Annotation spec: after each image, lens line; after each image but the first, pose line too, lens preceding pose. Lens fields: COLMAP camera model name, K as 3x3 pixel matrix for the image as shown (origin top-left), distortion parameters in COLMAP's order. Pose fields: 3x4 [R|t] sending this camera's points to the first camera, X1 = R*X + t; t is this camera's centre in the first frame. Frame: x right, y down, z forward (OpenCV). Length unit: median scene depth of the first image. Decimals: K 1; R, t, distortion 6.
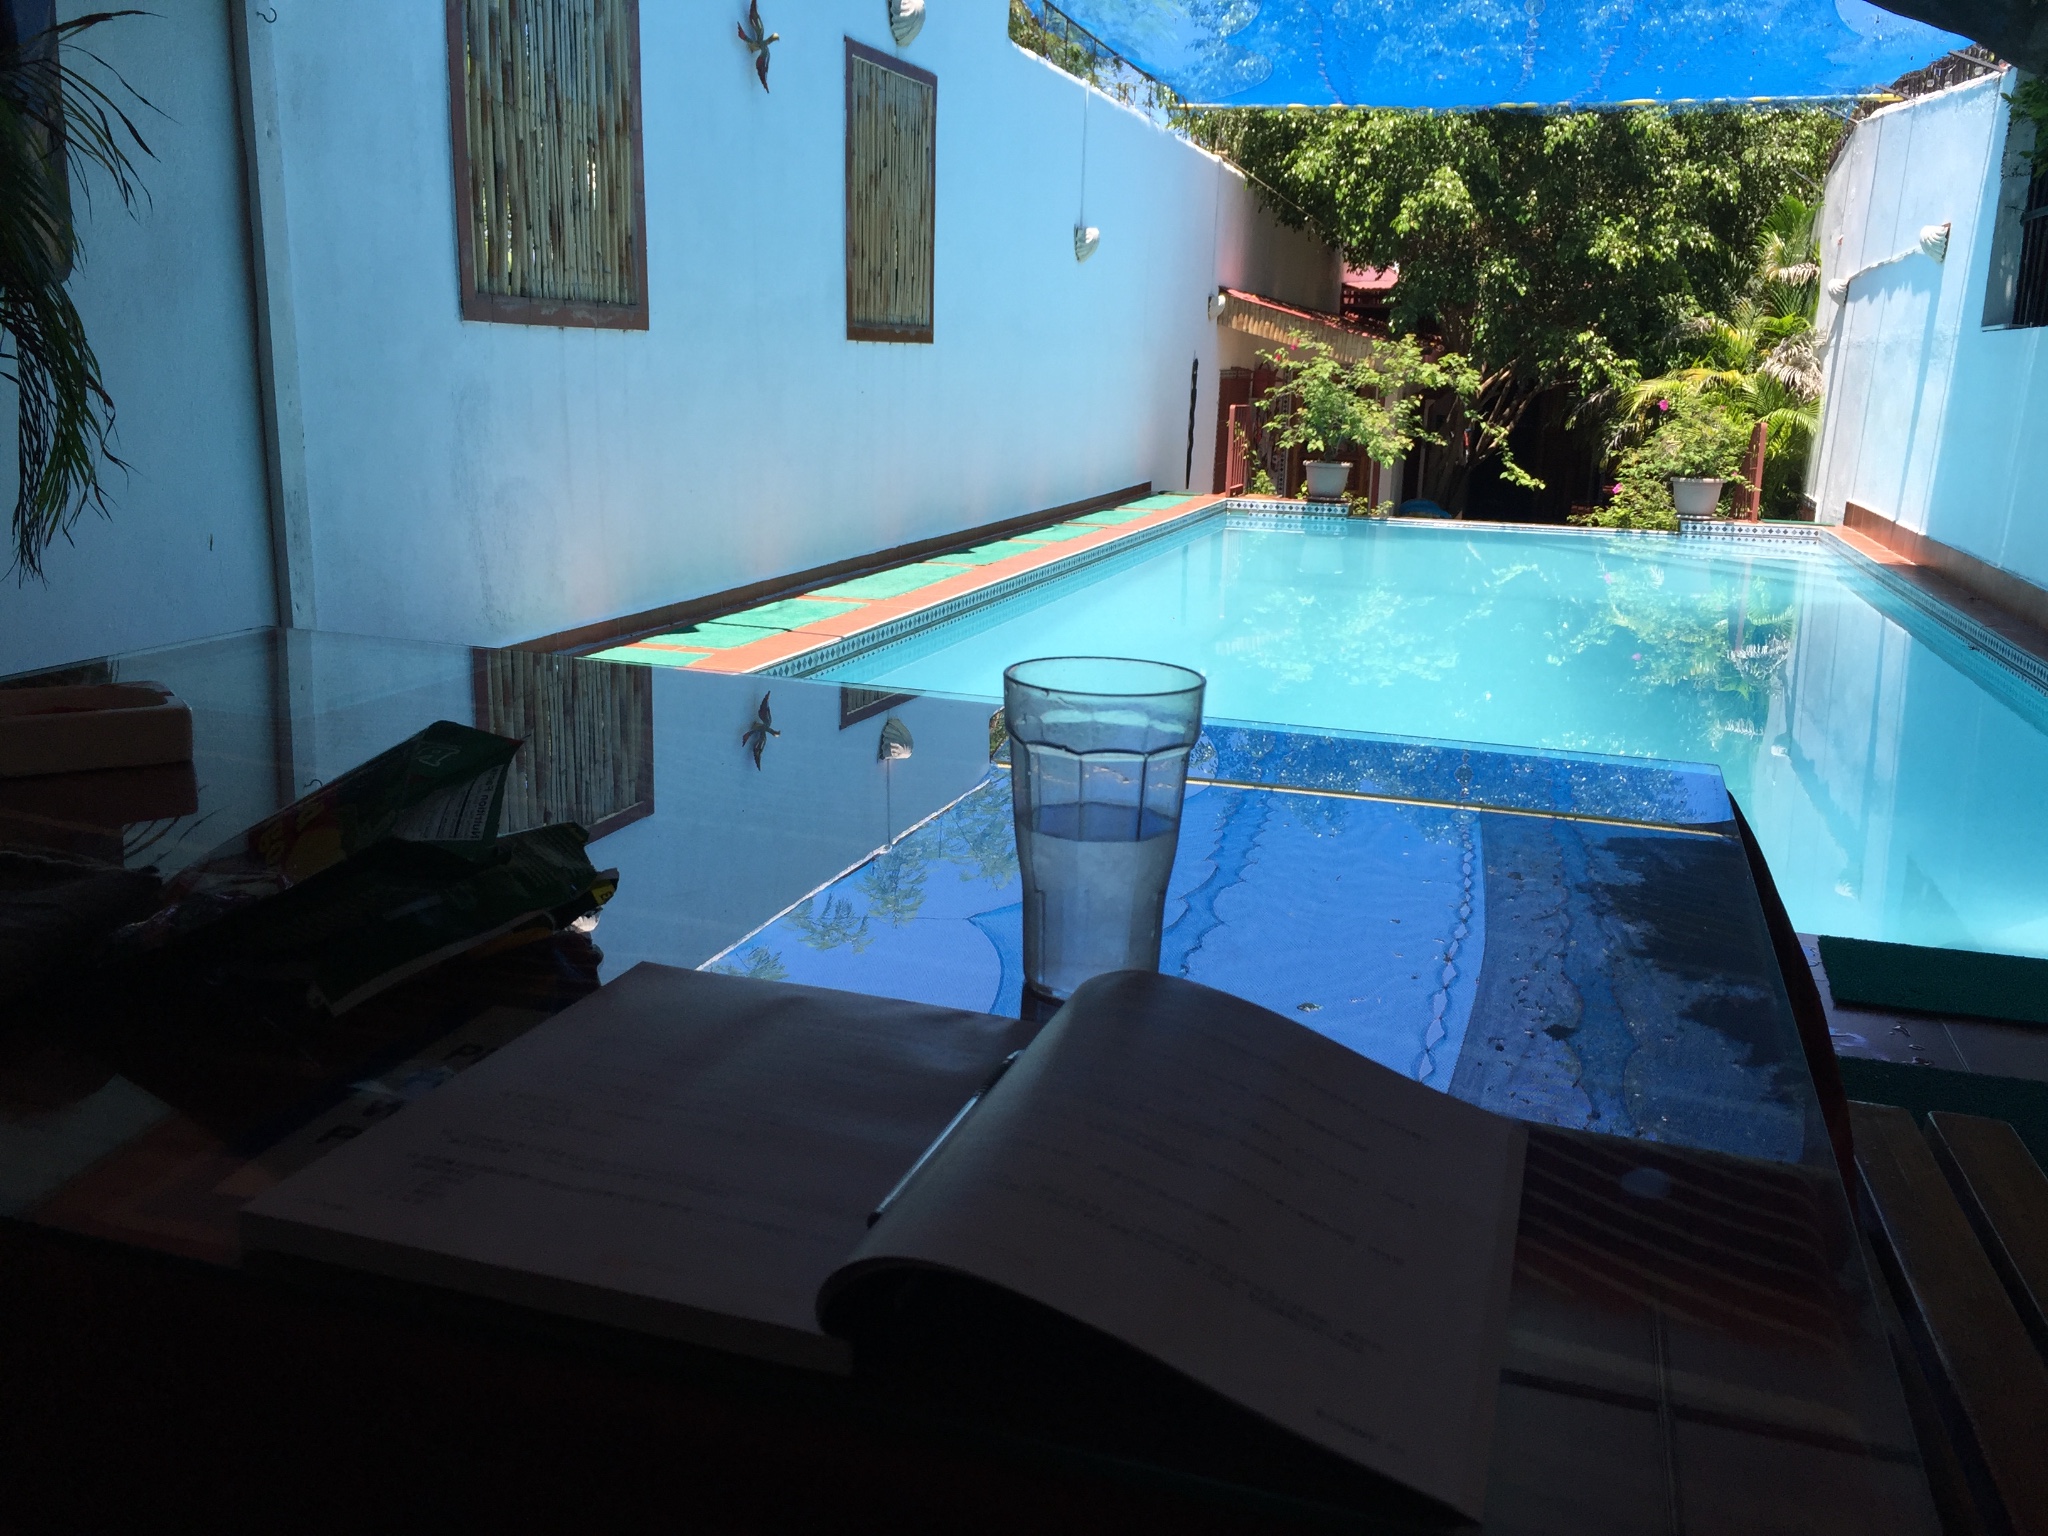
lens RADIAL K [[1726.9, 0, 1024.0], [0, 1726.9, 768.0], [0, 0, 1]] dist [0.085857, -0.139422]
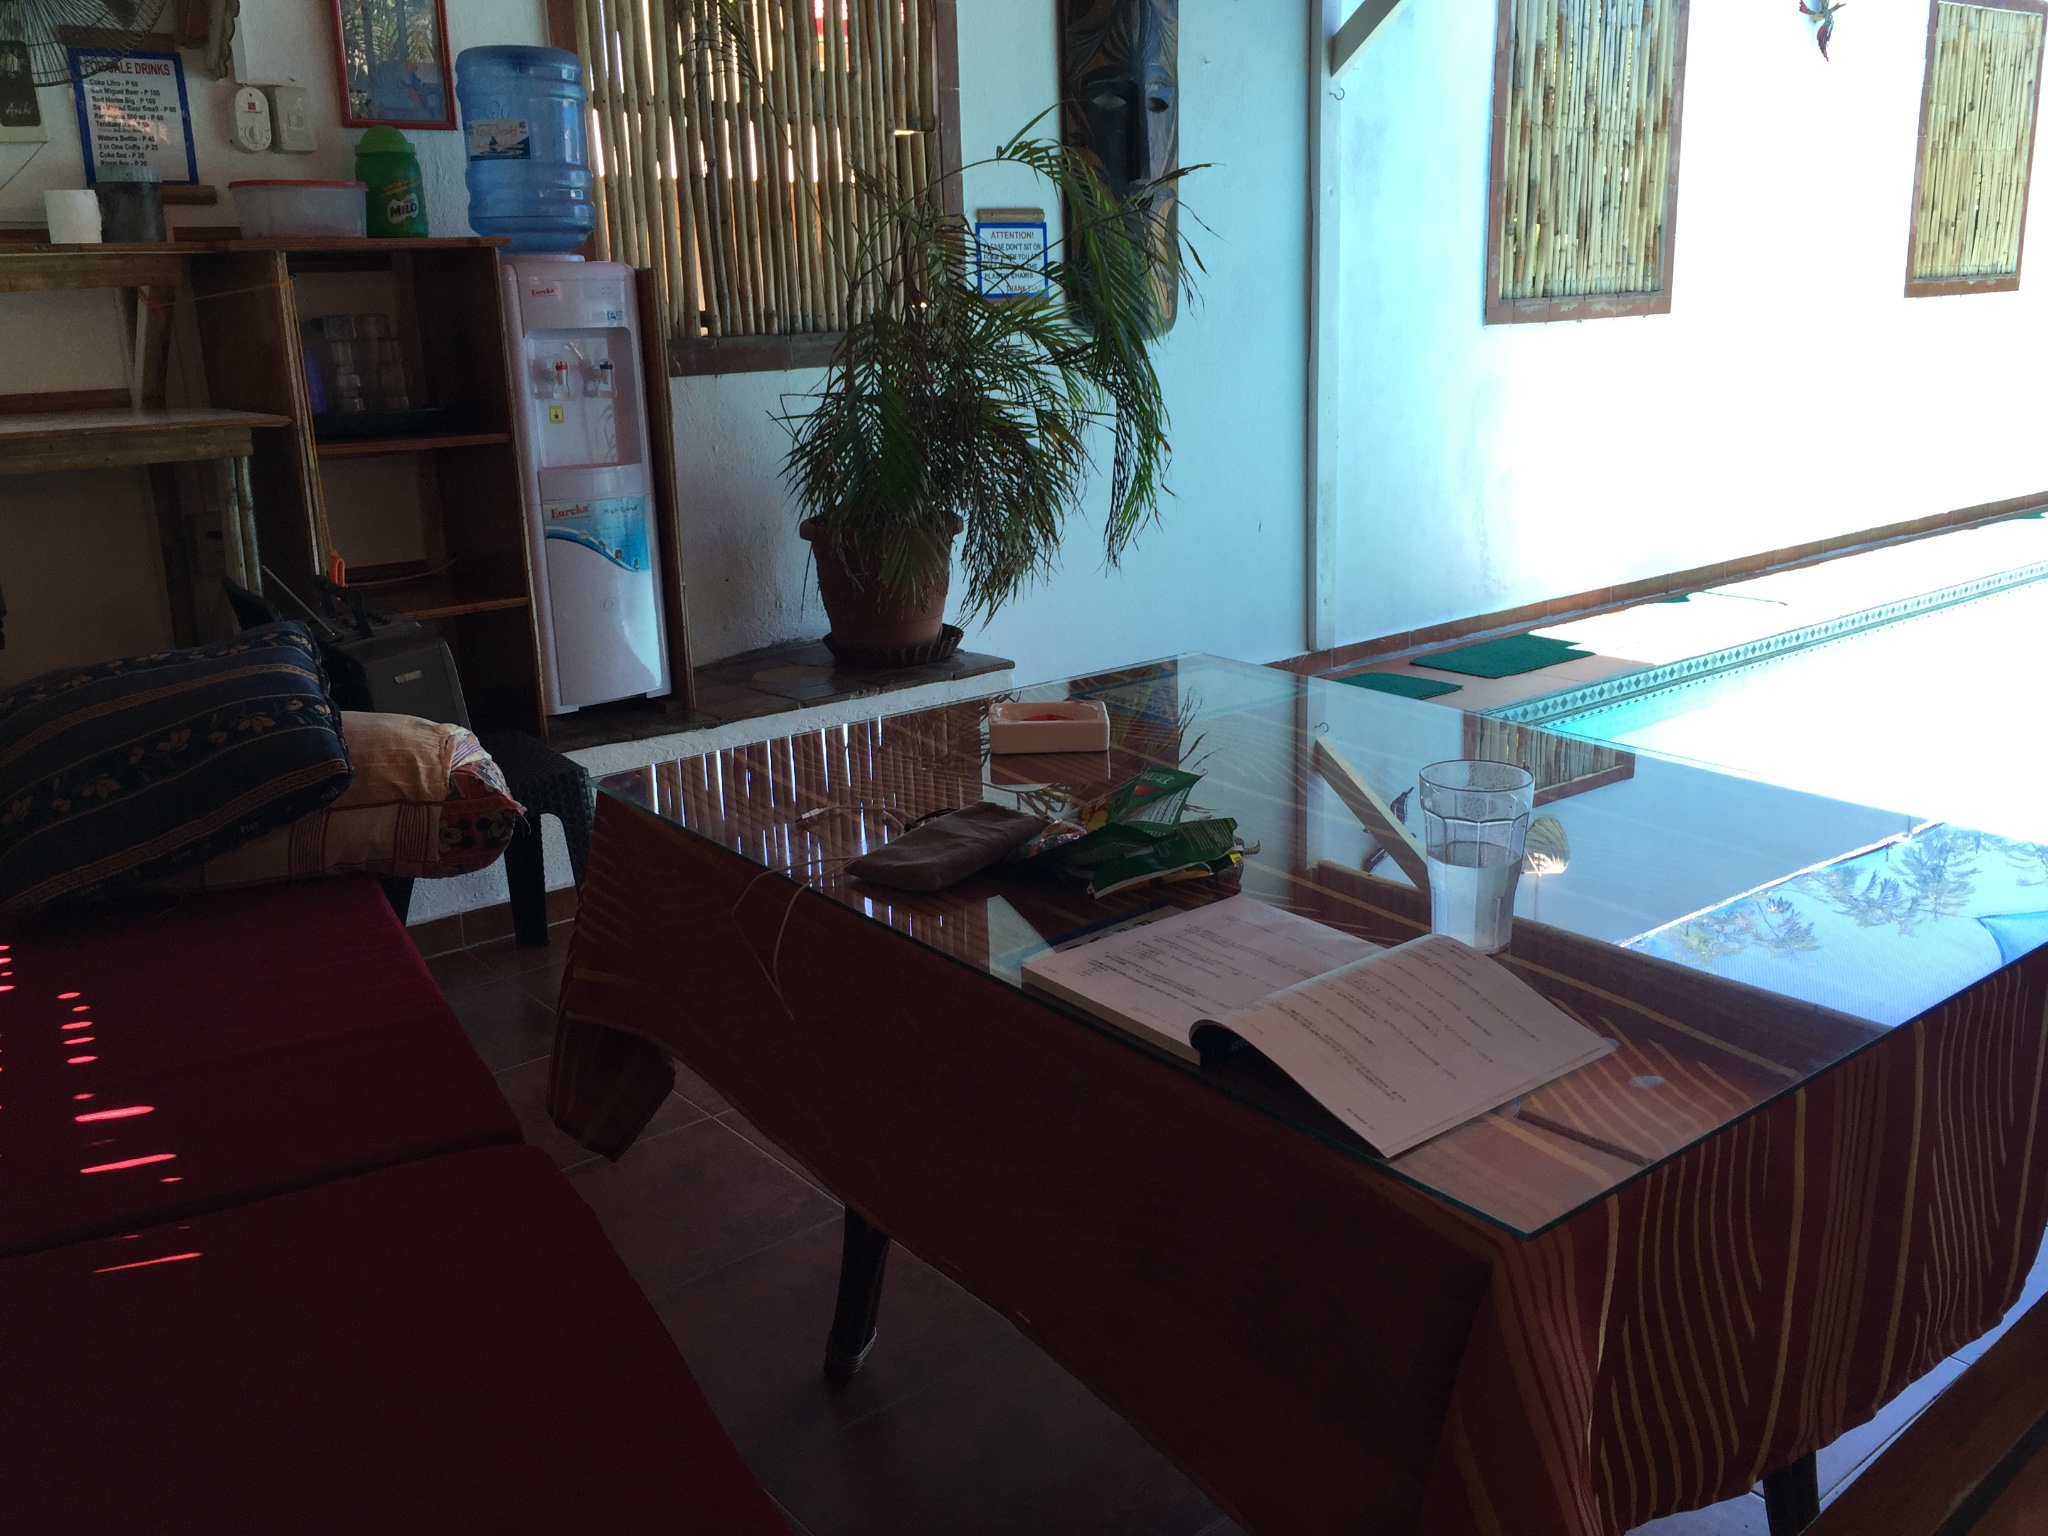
lens RADIAL K [[1726.9, 0, 1024.0], [0, 1726.9, 768.0], [0, 0, 1]] dist [0.085857, -0.139422]
pose [[0.822494, 0.100670, -0.559794, 0.087925], [-0.077215, 0.994863, 0.065461, -0.018764], [0.563509, -0.010617, 0.826042, -0.101102]]
